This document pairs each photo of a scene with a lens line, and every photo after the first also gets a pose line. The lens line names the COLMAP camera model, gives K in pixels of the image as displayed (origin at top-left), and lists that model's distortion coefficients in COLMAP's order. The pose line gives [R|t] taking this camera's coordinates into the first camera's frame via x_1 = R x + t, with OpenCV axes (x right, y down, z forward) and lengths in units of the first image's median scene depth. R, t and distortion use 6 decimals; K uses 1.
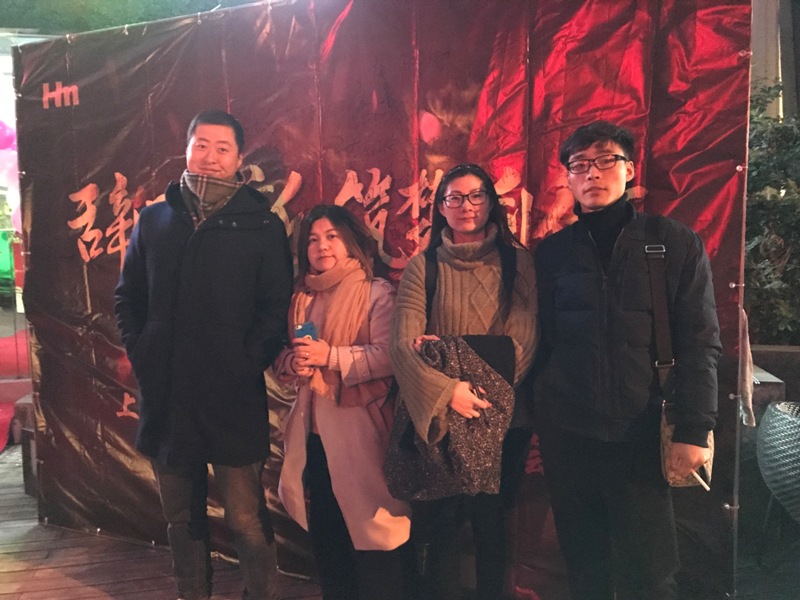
lens RADIAL K [[661.7, 0, 401.5], [0, 661.7, 298.9], [0, 0, 1]] dist [0.010685, -0.004204]
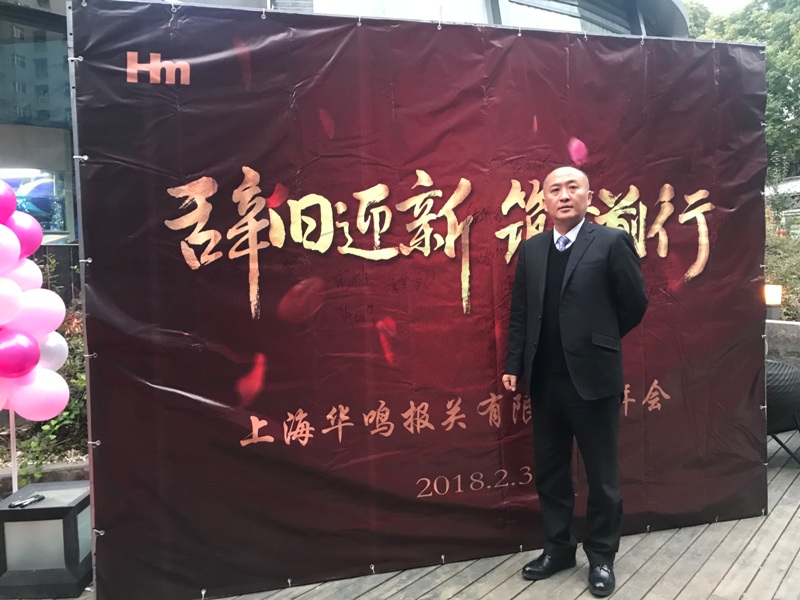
lens RADIAL K [[659.5, 0, 399.7], [0, 659.5, 292.6], [0, 0, 1]] dist [0.038034, -0.038483]
pose [[0.790422, -0.038135, 0.611374, -0.904831], [0.073542, 0.996749, -0.032907, 0.024693], [-0.608132, 0.070972, 0.790657, 0.202761]]
